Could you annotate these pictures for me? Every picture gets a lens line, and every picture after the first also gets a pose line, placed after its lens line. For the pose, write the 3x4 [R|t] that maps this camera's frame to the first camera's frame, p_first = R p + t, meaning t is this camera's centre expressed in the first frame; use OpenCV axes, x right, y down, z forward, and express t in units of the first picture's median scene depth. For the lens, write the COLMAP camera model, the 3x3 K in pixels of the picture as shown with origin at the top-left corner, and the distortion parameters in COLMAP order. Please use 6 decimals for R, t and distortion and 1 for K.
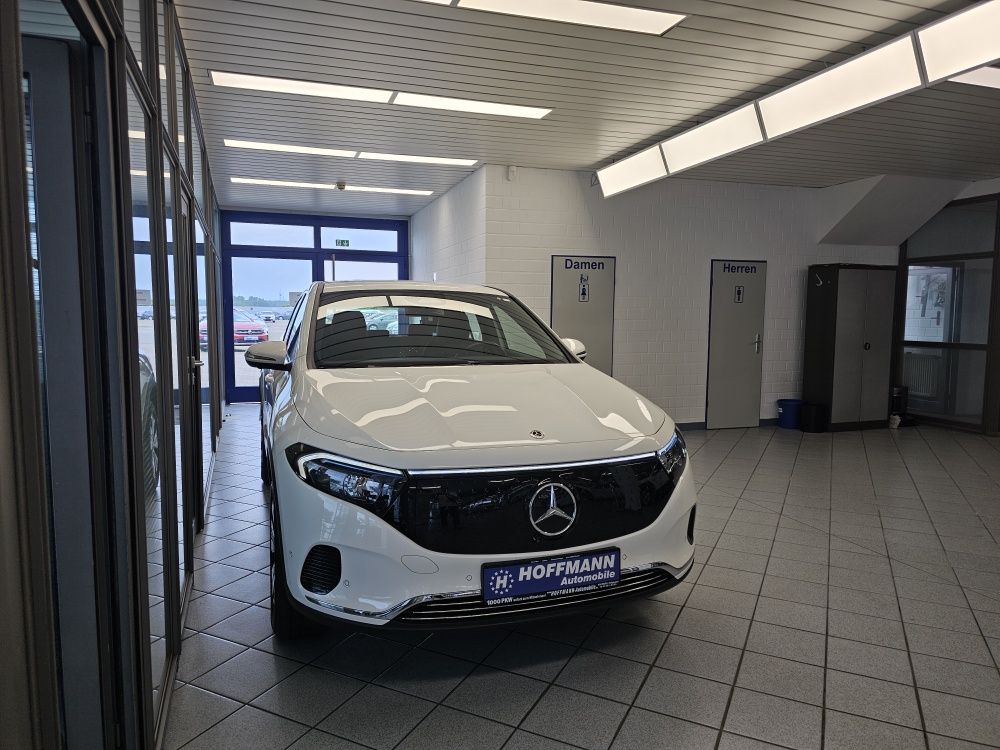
lens RADIAL K [[703.7, 0, 511.4], [0, 703.7, 383.9], [0, 0, 1]] dist [0.022565, -0.031894]
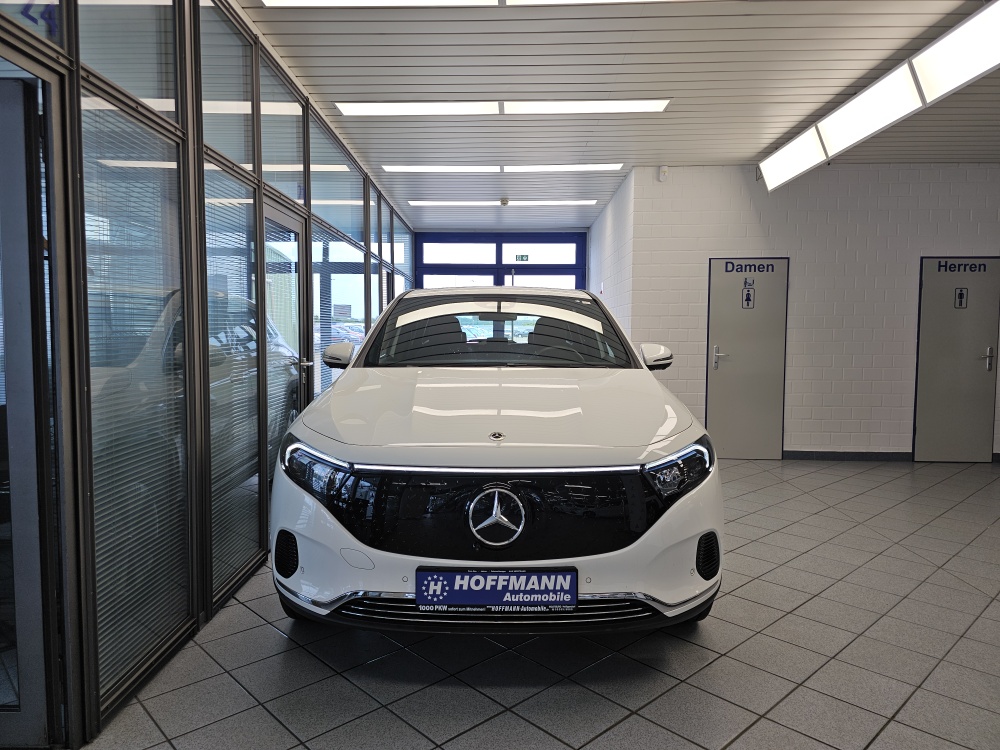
lens RADIAL K [[703.7, 0, 438.1], [0, 703.7, 372.2], [0, 0, 1]] dist [0.022565, -0.031894]
pose [[0.929119, 0.019715, -0.369254, 0.304662], [-0.033073, 0.999006, -0.029879, 0.016822], [0.368298, 0.039974, 0.928848, 0.095971]]
